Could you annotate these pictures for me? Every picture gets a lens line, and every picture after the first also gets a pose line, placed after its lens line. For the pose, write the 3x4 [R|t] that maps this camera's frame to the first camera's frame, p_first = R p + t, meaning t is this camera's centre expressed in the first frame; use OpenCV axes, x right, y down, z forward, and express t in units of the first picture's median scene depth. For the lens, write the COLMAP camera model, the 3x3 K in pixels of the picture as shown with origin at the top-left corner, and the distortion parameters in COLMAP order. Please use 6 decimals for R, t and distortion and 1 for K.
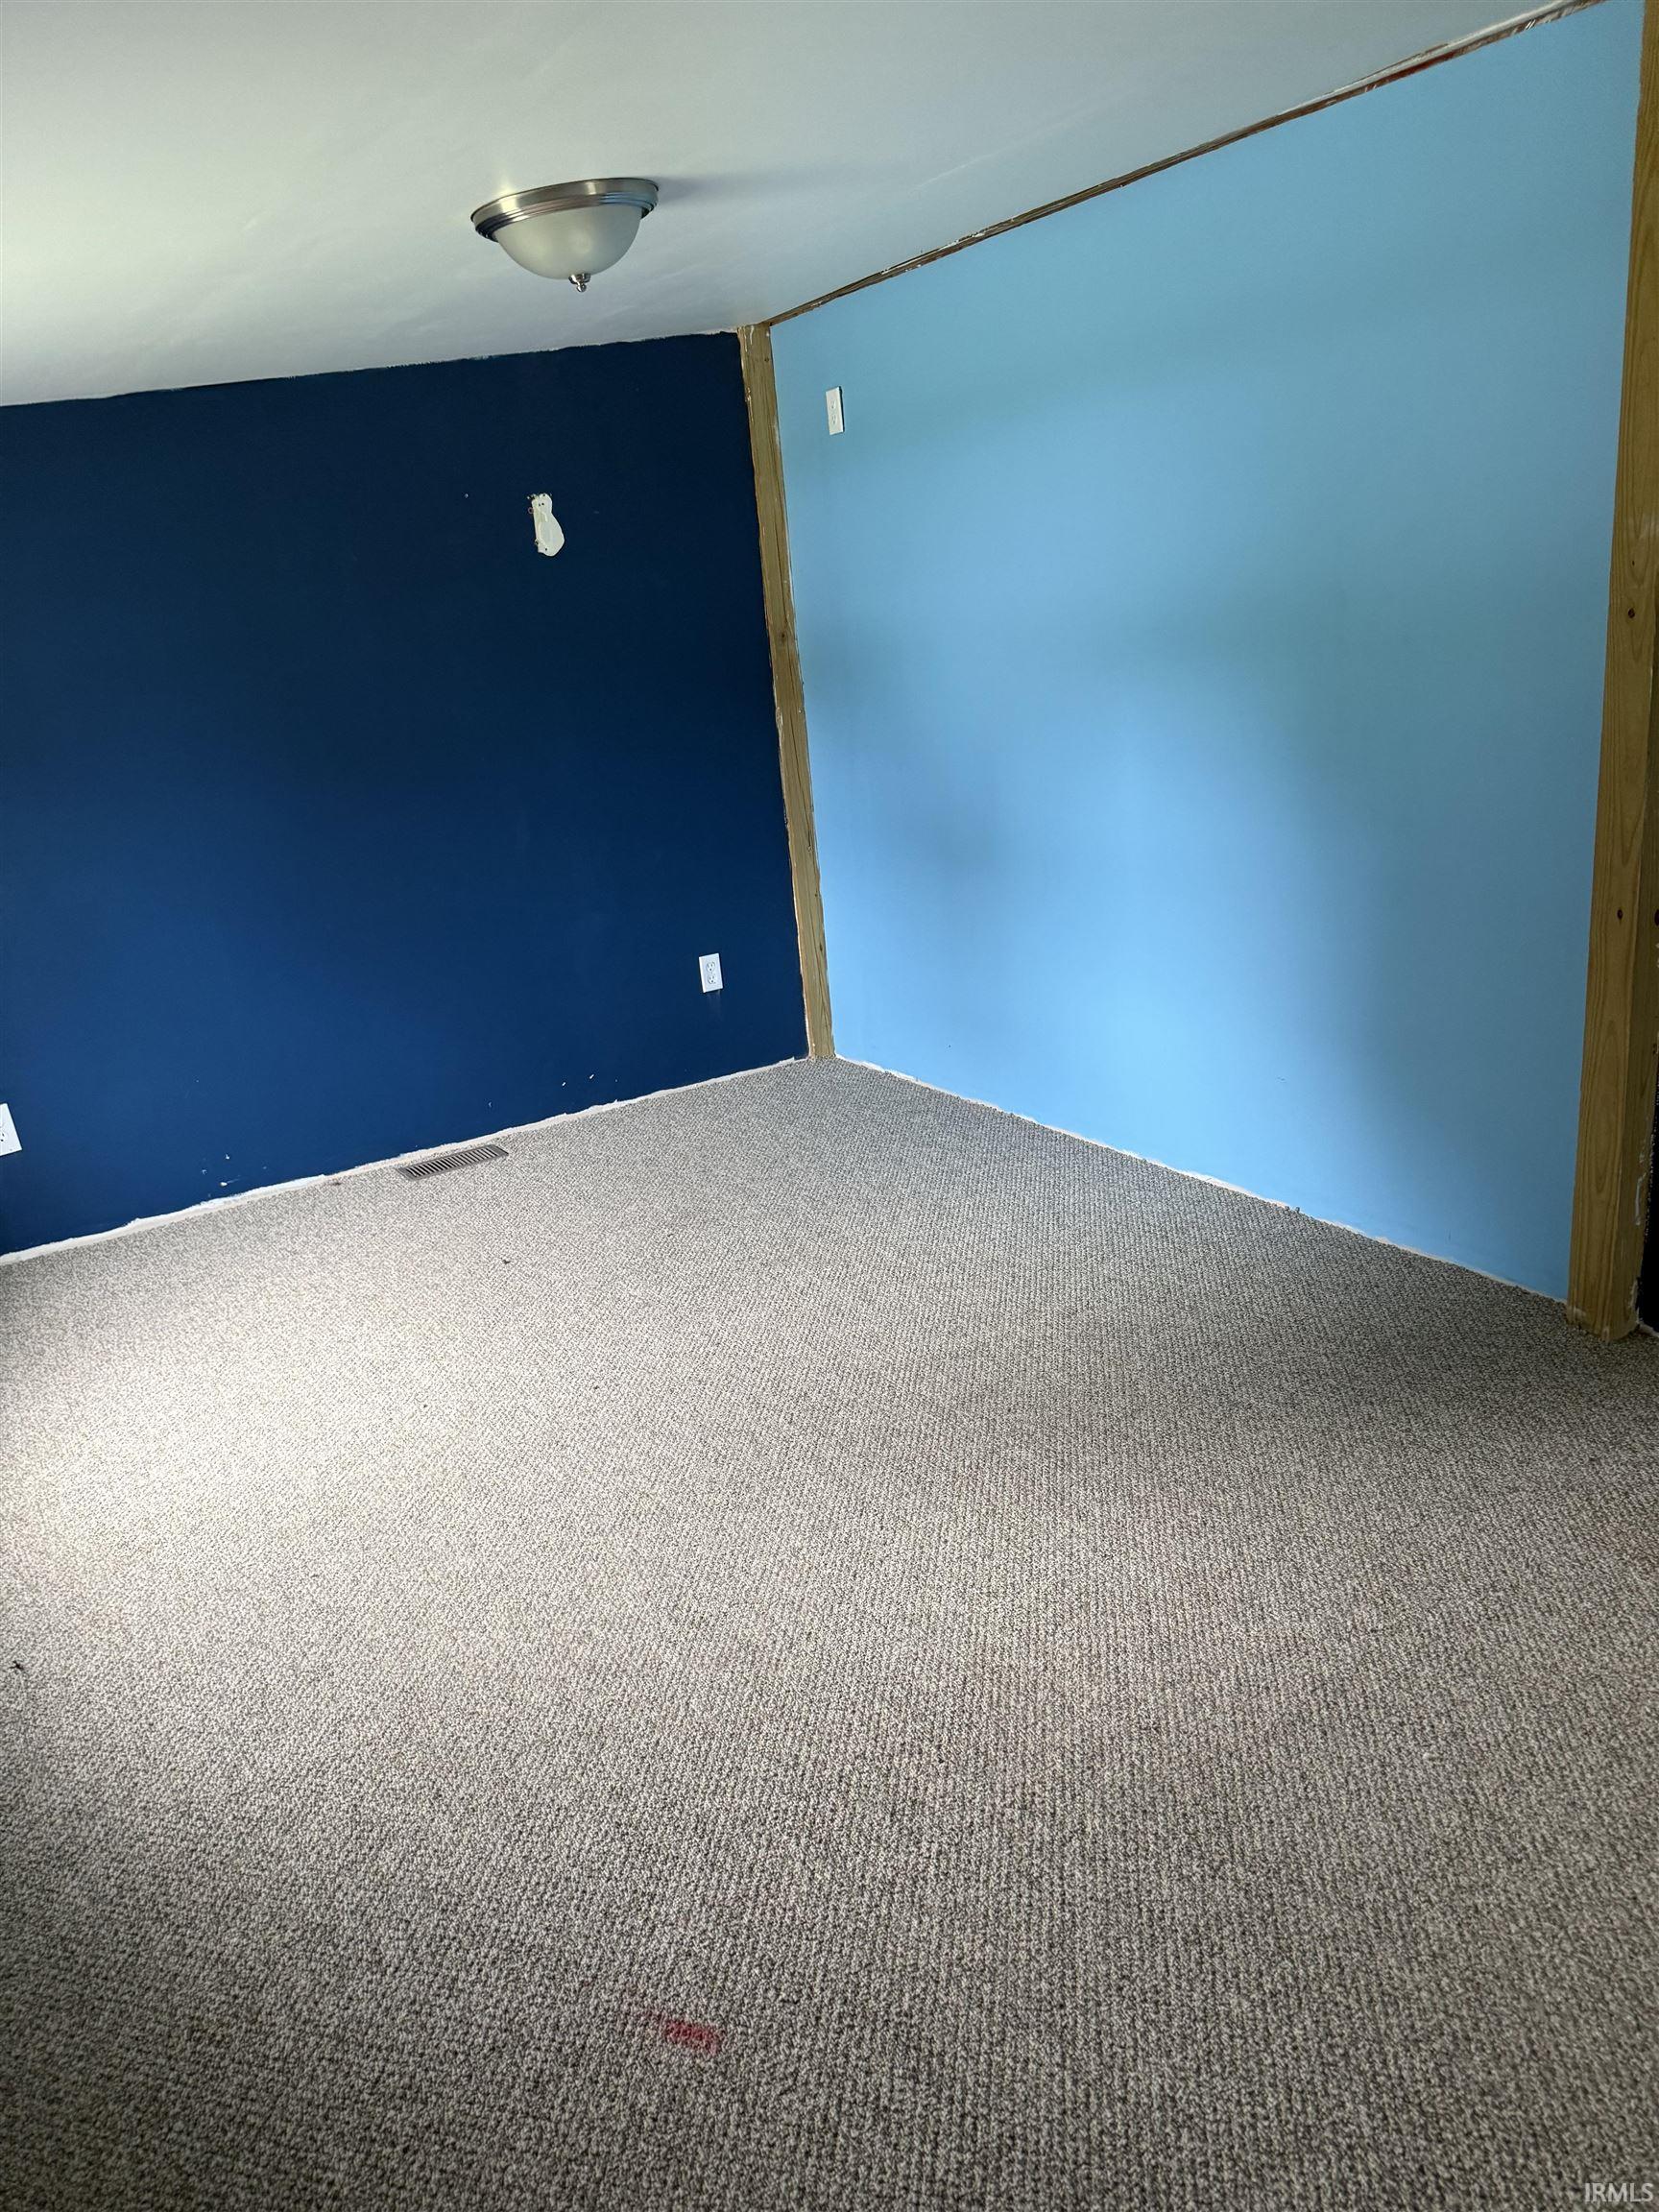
lens RADIAL K [[1582.3, 0, 829.5], [0, 1582.3, 1106.0], [0, 0, 1]] dist [0.015859, -0.066070]
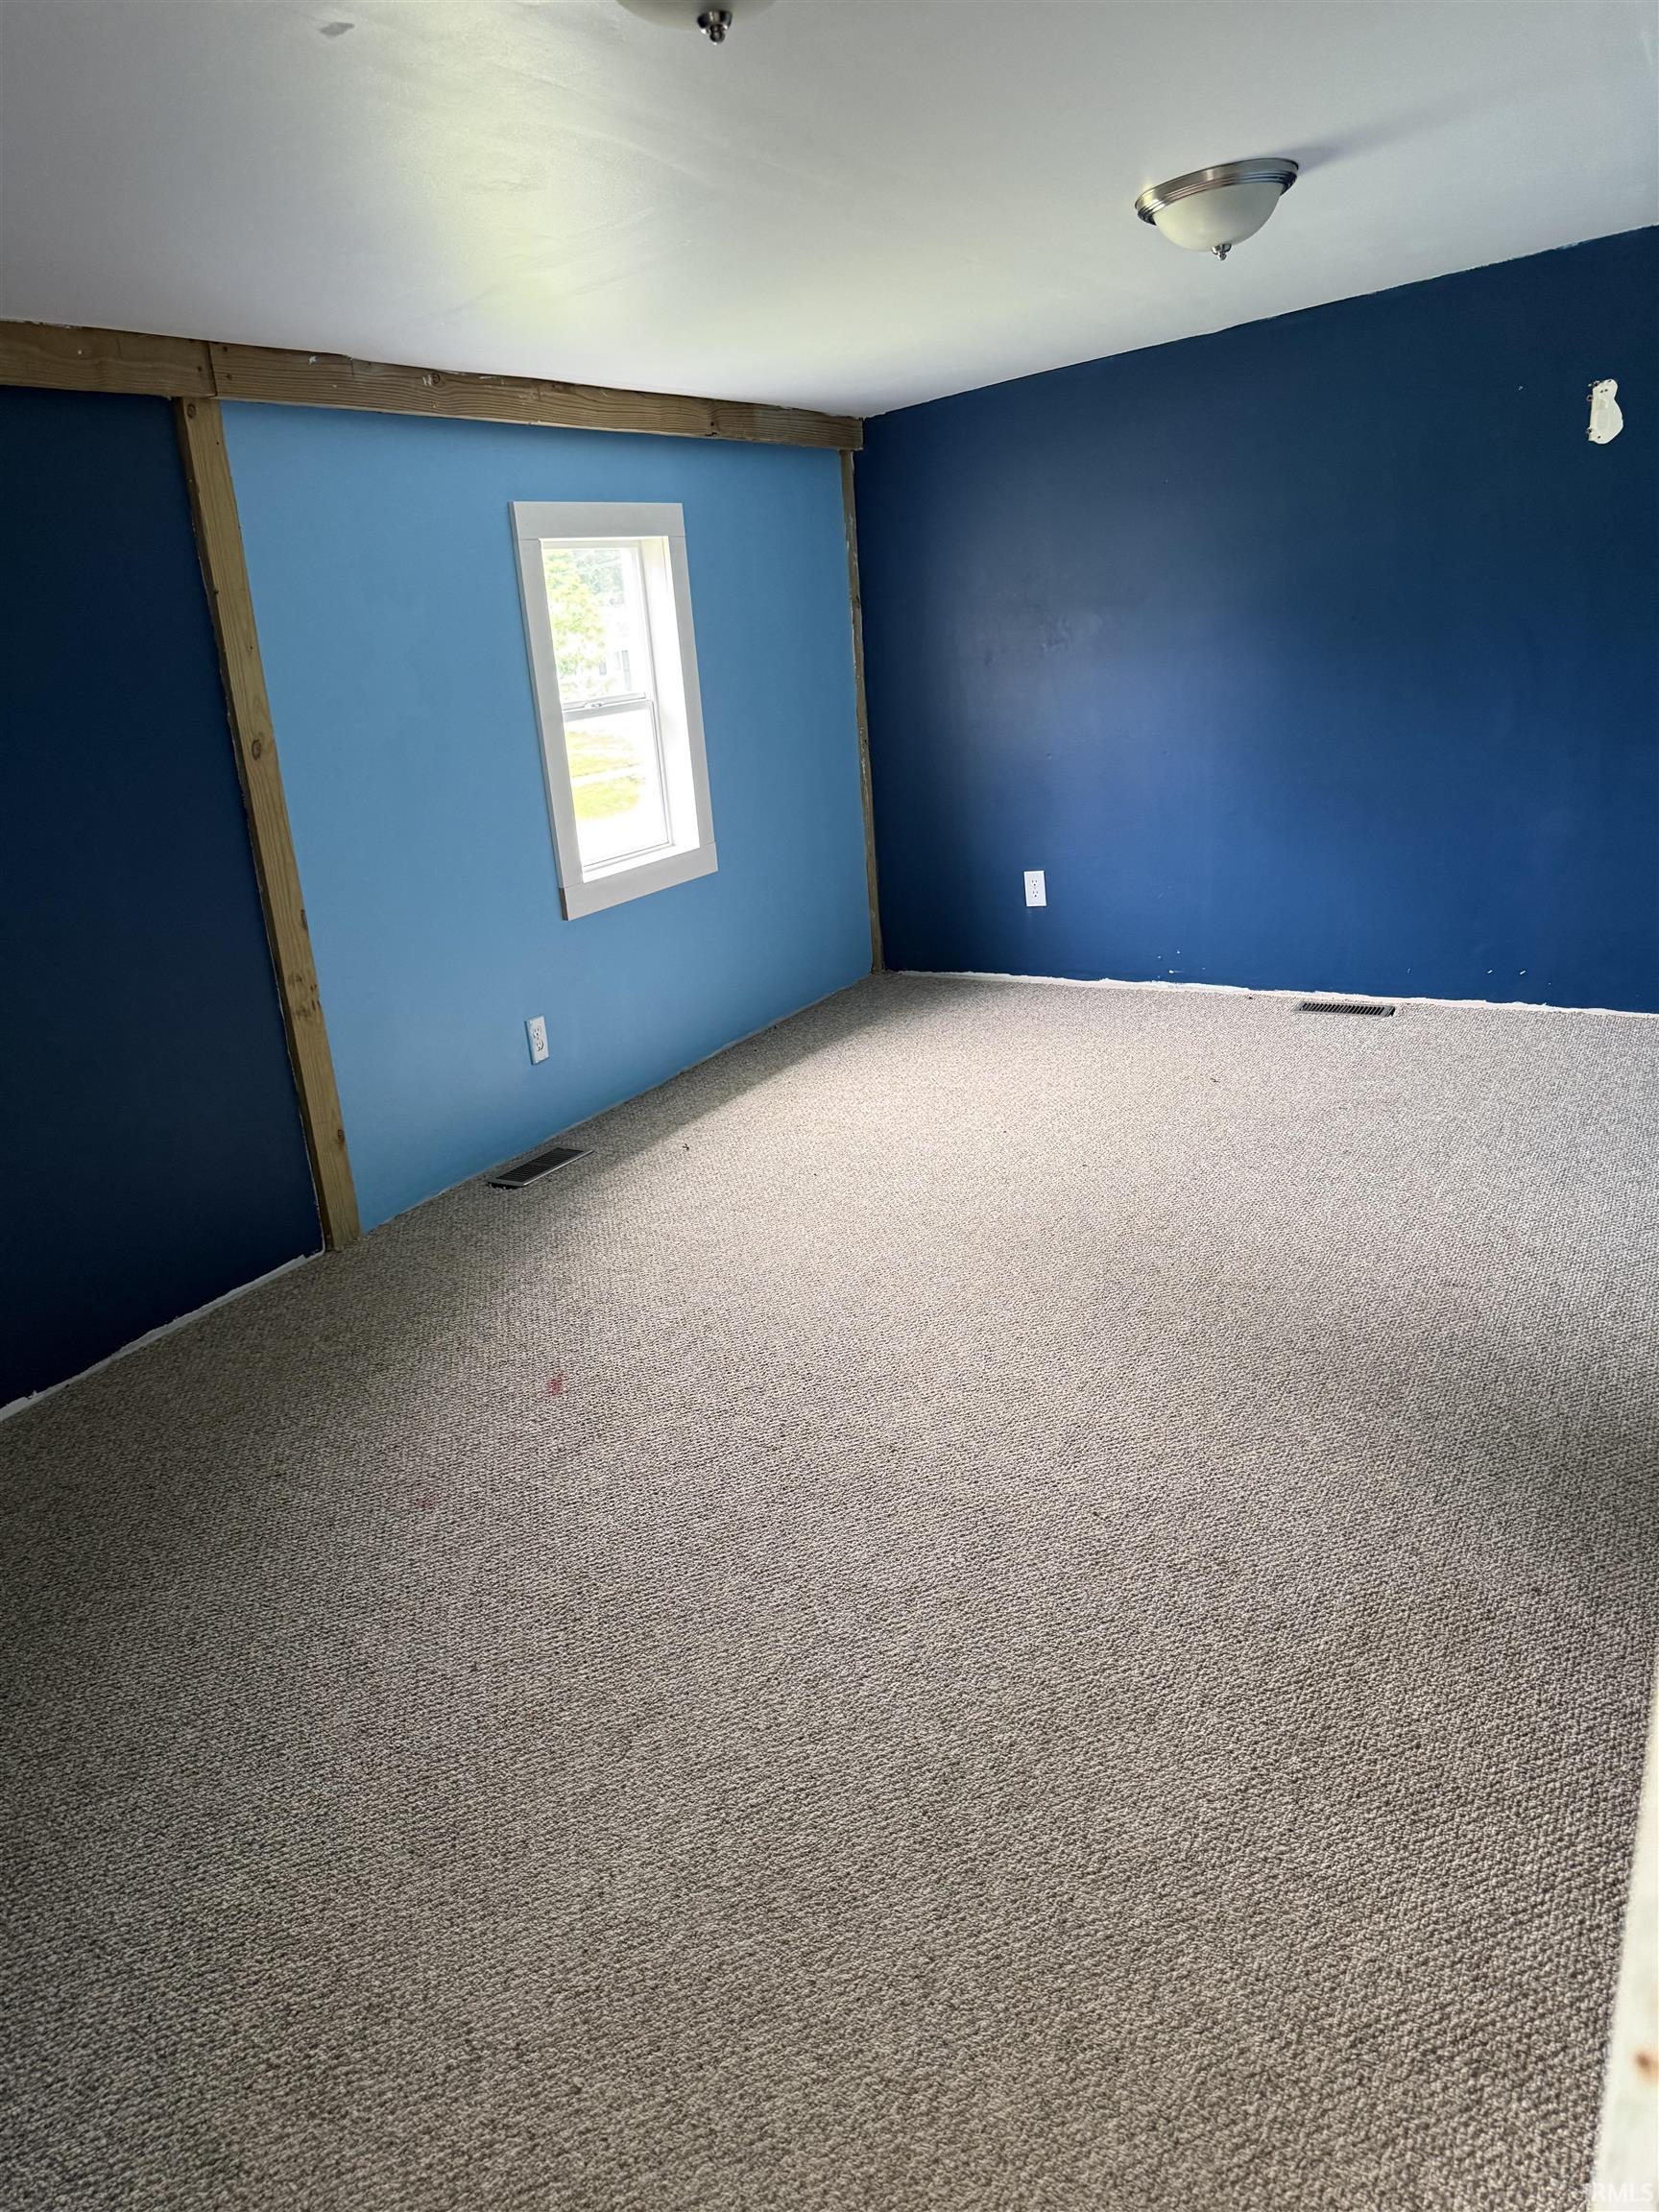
lens RADIAL K [[1582.3, 0, 829.5], [0, 1582.3, 1106.0], [0, 0, 1]] dist [0.015859, -0.066070]
pose [[0.520252, 0.327362, -0.788779, 0.501038], [-0.238071, 0.942594, 0.234175, -0.079260], [0.820158, 0.065955, 0.568322, 0.085601]]
